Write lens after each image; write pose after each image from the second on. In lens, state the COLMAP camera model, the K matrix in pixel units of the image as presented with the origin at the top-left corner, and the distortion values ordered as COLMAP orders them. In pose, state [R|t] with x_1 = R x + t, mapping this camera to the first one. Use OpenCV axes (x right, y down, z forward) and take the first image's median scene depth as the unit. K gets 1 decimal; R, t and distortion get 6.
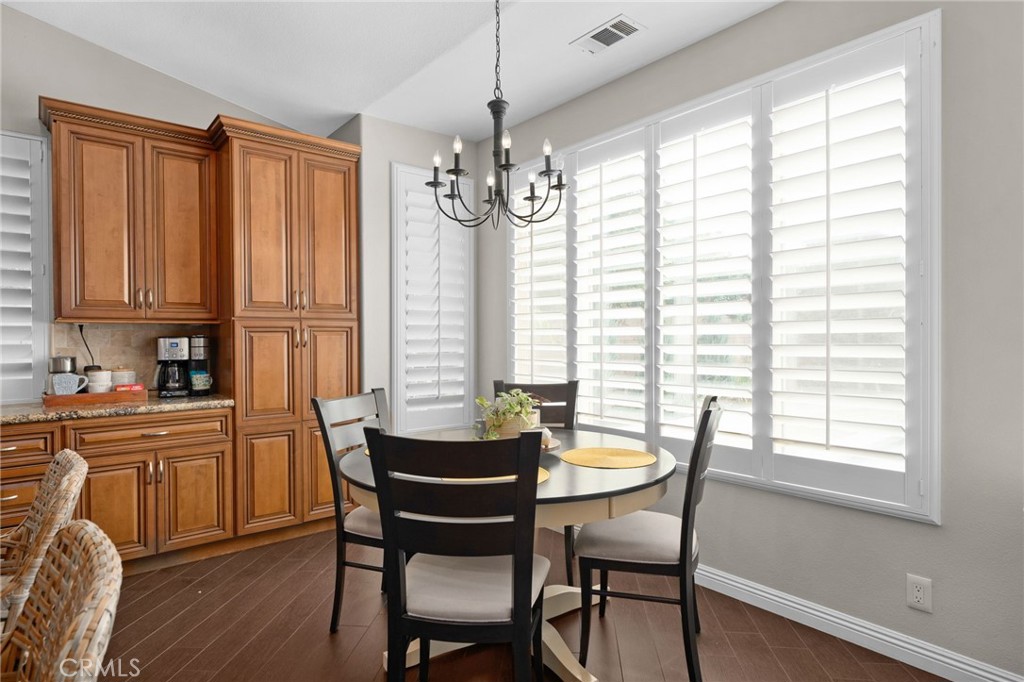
lens RADIAL K [[580.8, 0, 528.7], [0, 580.8, 337.6], [0, 0, 1]] dist [0.000969, 0.000557]
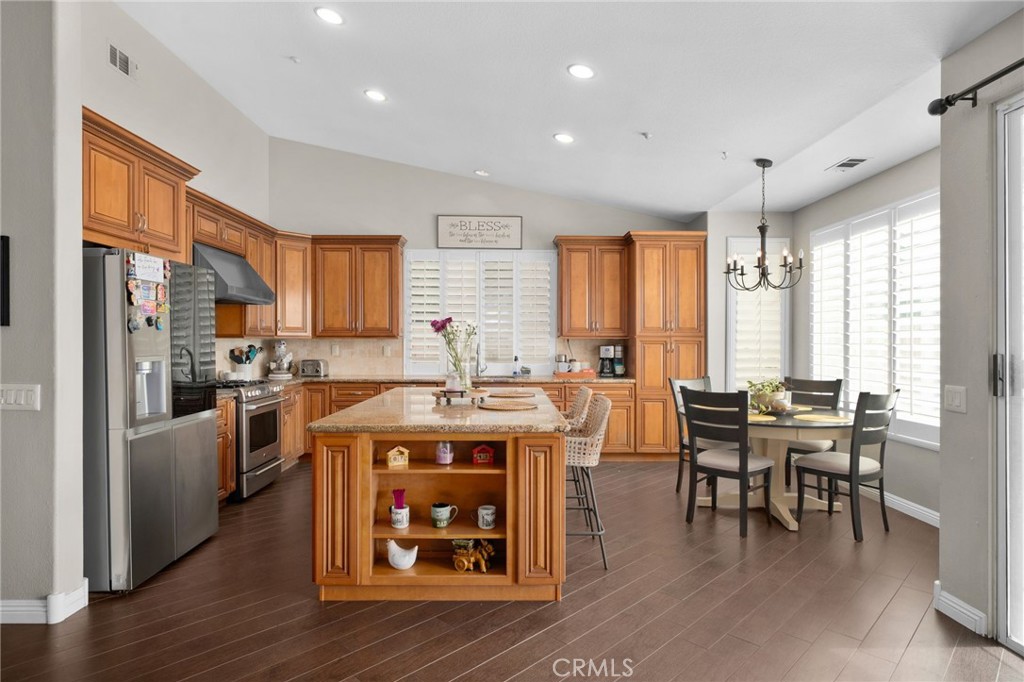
lens RADIAL K [[526.6, 0, 515.1], [0, 526.6, 338.3], [0, 0, 1]] dist [-0.000674, -0.000183]
pose [[0.764473, 0.006521, -0.644623, 0.294070], [-0.010562, 0.999941, -0.002410, -0.018796], [0.644569, 0.008651, 0.764497, -0.556387]]
